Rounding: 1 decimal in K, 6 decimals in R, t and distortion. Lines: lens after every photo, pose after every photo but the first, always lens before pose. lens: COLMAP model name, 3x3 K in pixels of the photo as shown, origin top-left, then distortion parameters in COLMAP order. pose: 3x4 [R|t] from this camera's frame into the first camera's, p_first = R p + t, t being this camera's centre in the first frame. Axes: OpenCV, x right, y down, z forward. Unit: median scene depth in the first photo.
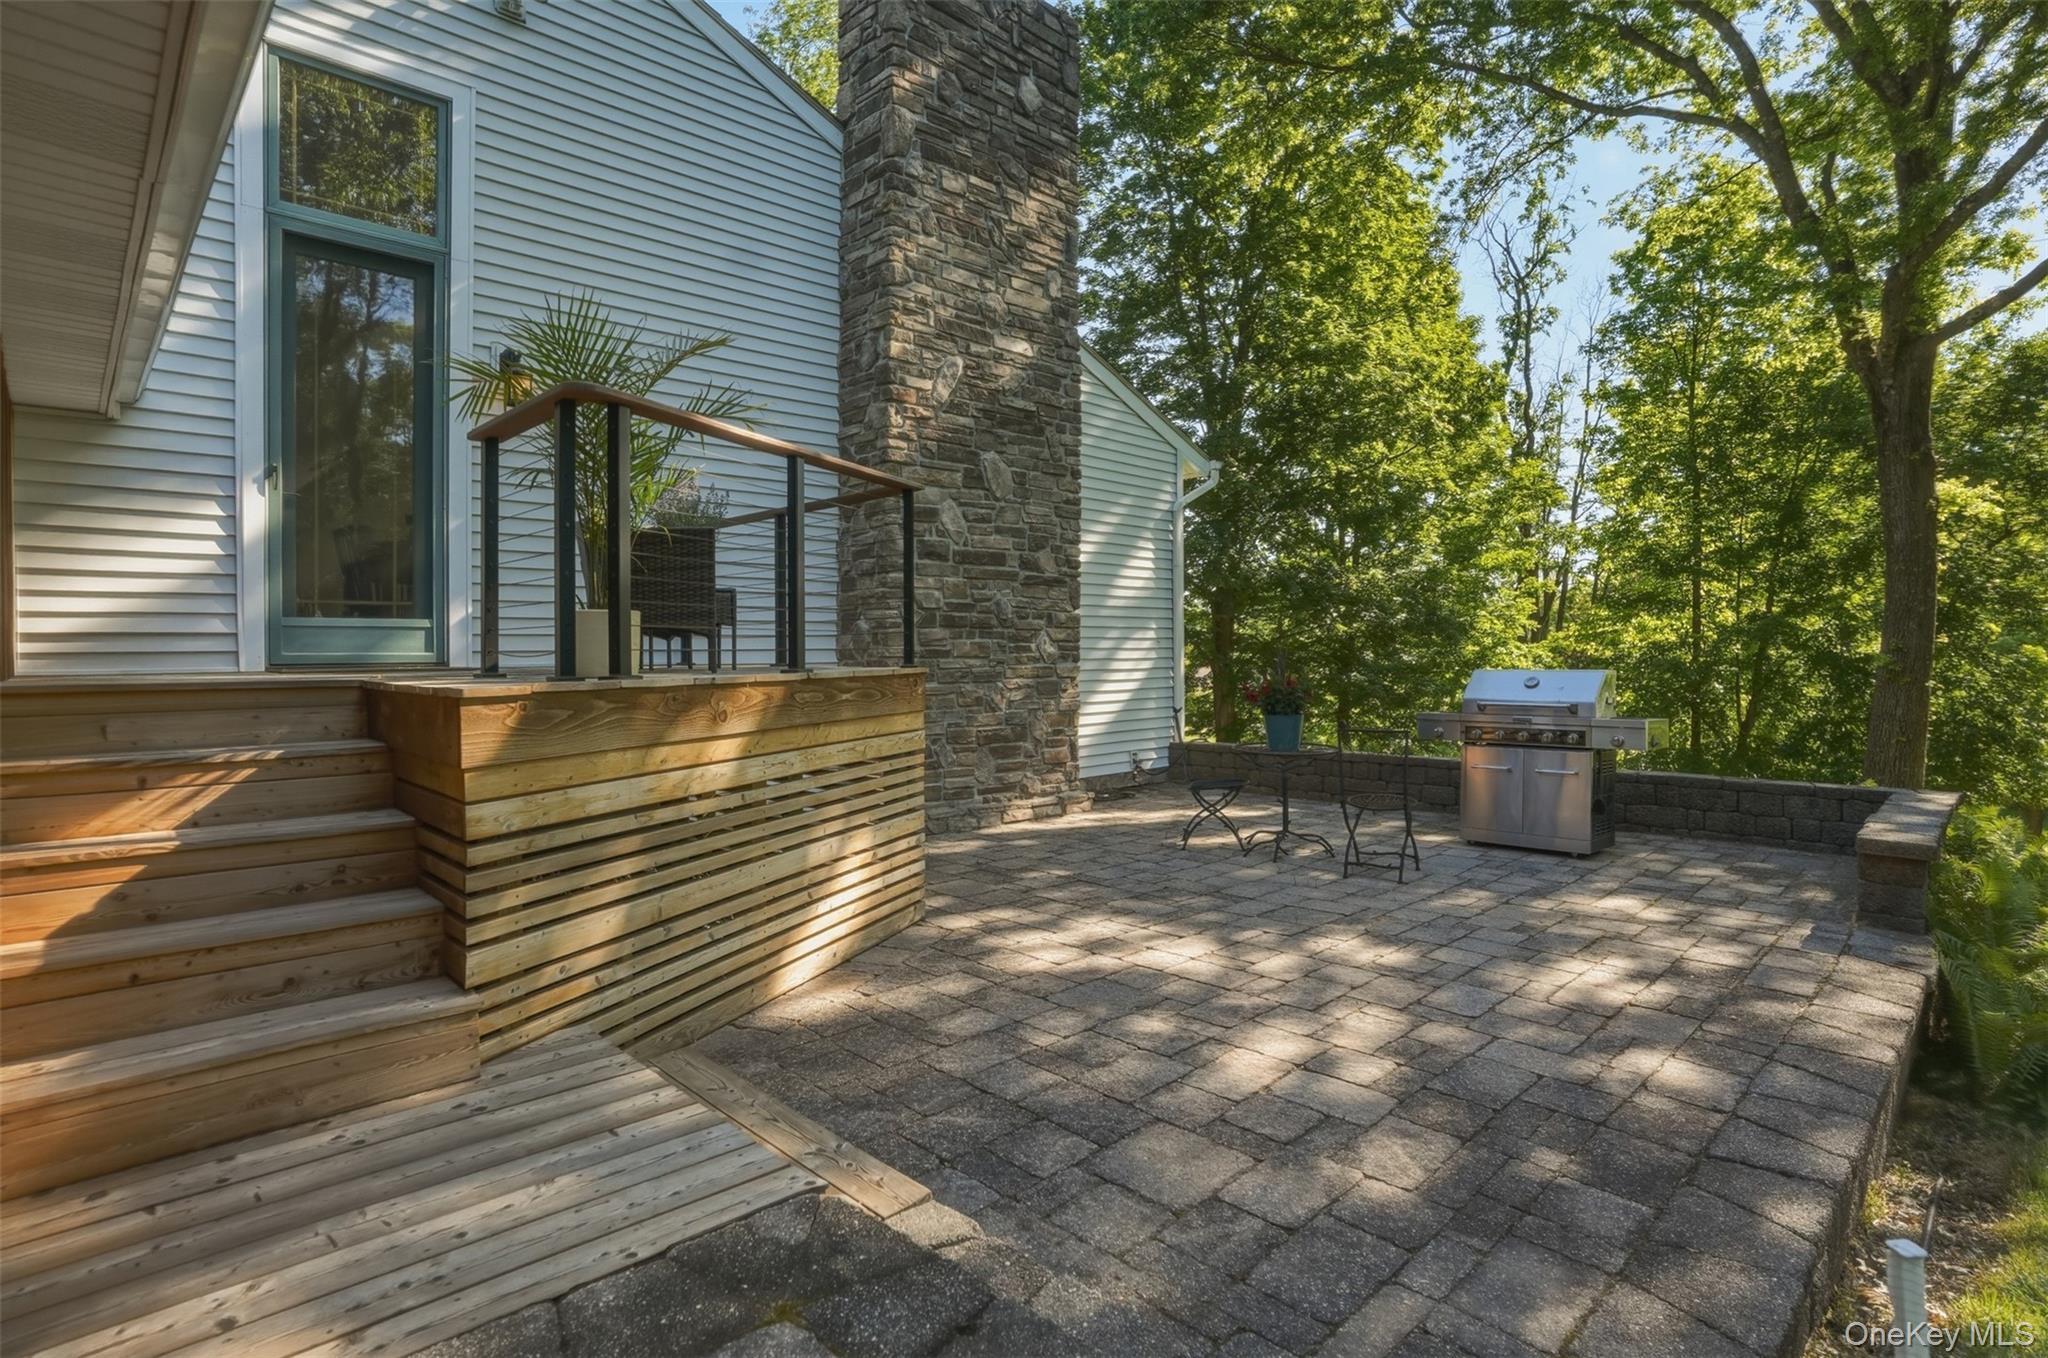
lens RADIAL K [[1041.1, 0, 1022.3], [0, 1041.1, 658.0], [0, 0, 1]] dist [-0.022735, 0.002885]
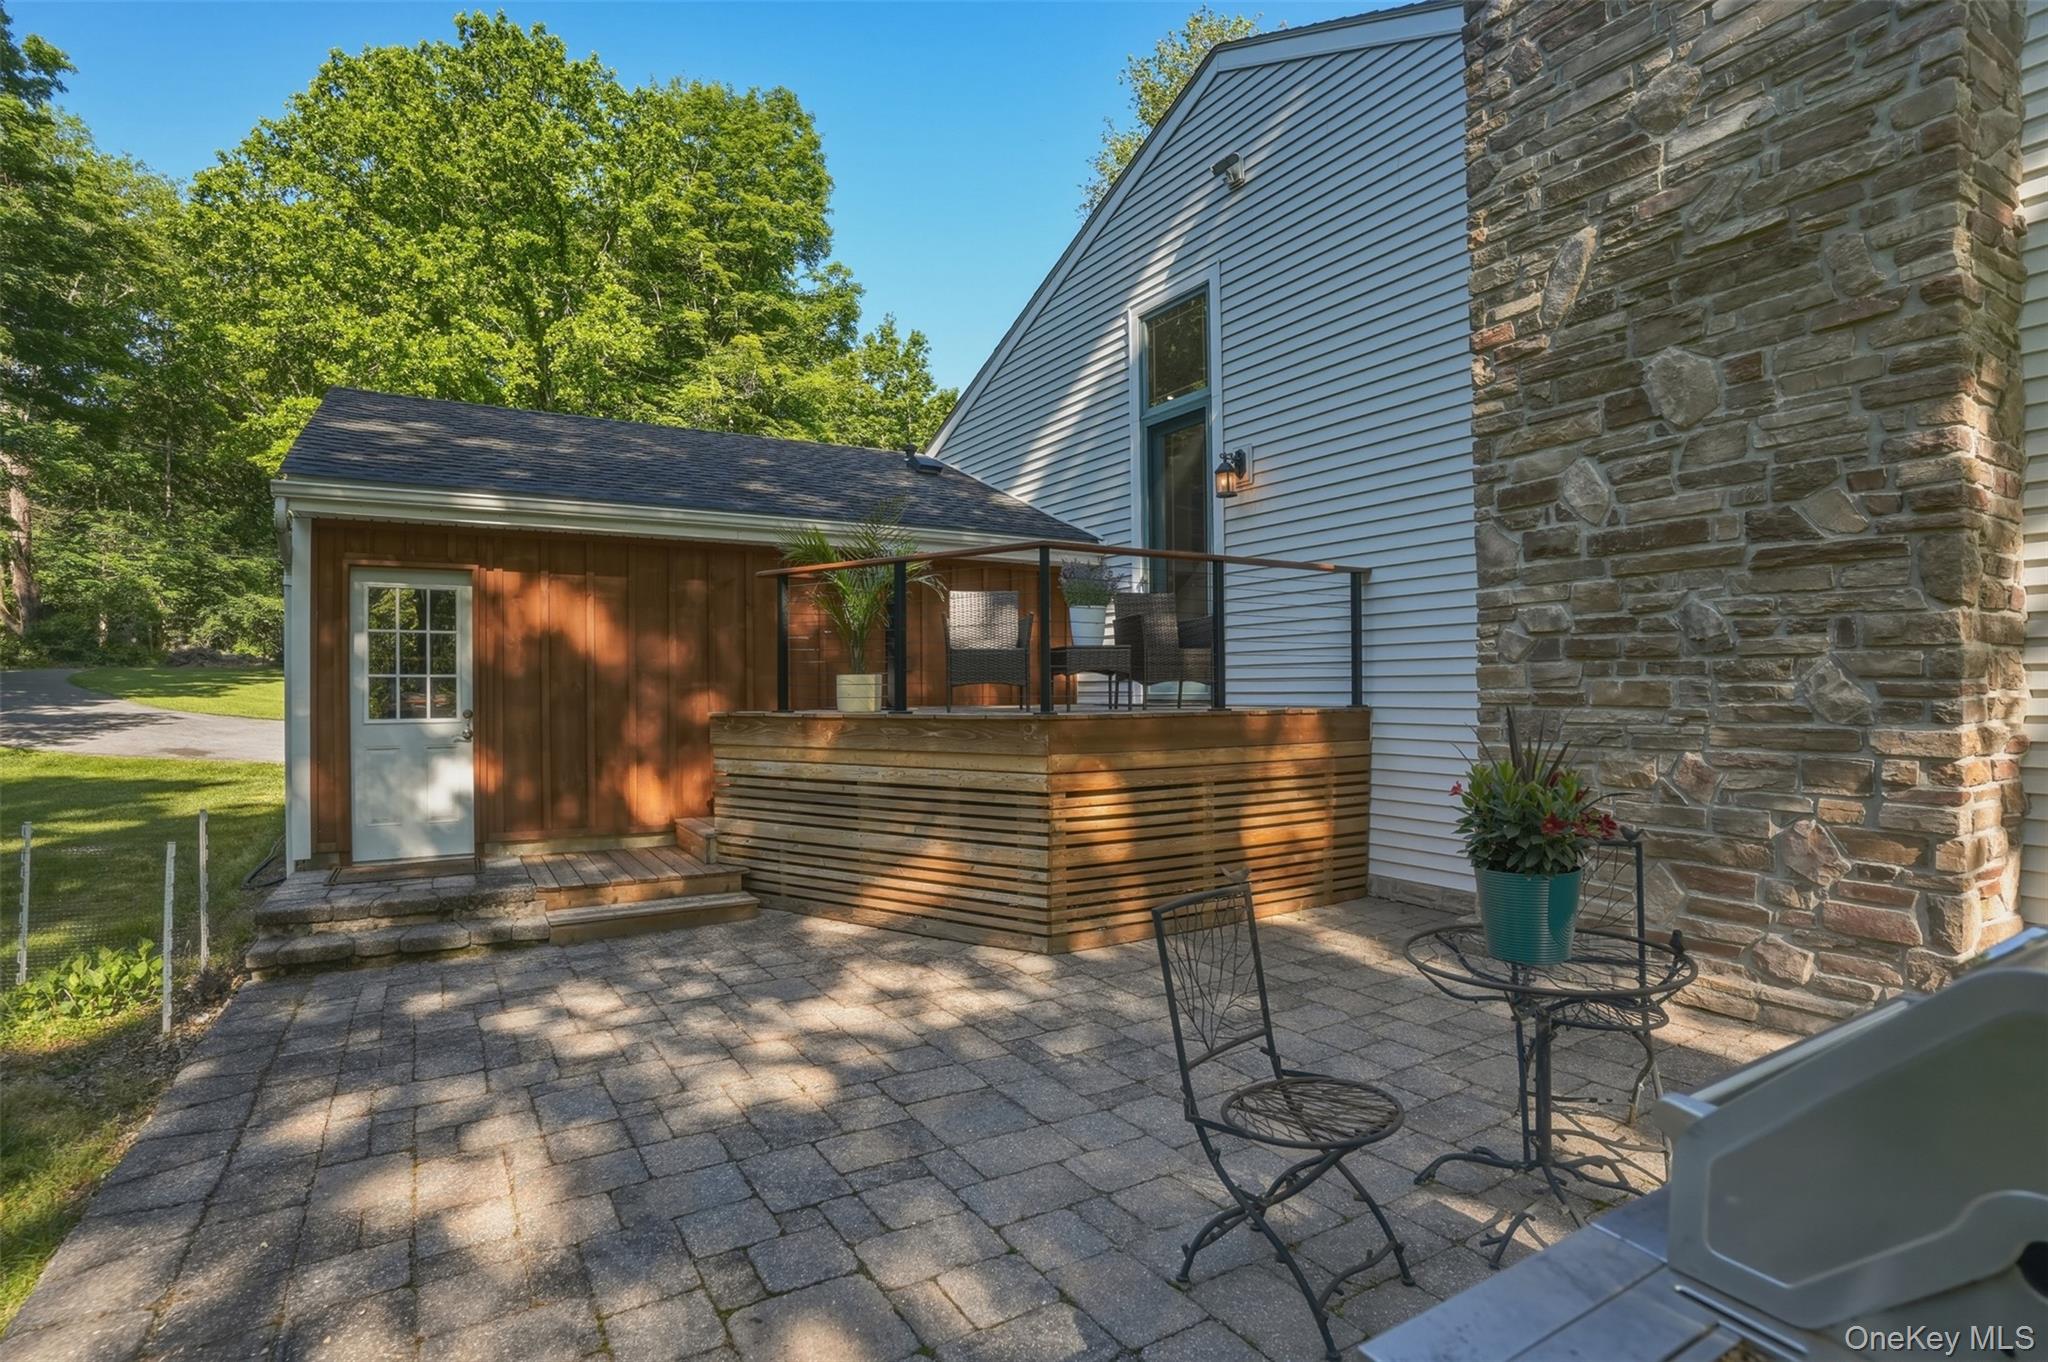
lens RADIAL K [[1041.1, 0, 1022.4], [0, 1041.1, 690.5], [0, 0, 1]] dist [-0.022735, 0.002885]
pose [[-0.220311, 0.010015, -0.975378, 0.618663], [0.004551, 0.999947, 0.009239, -0.017541], [0.975419, -0.002403, -0.220345, 0.798335]]
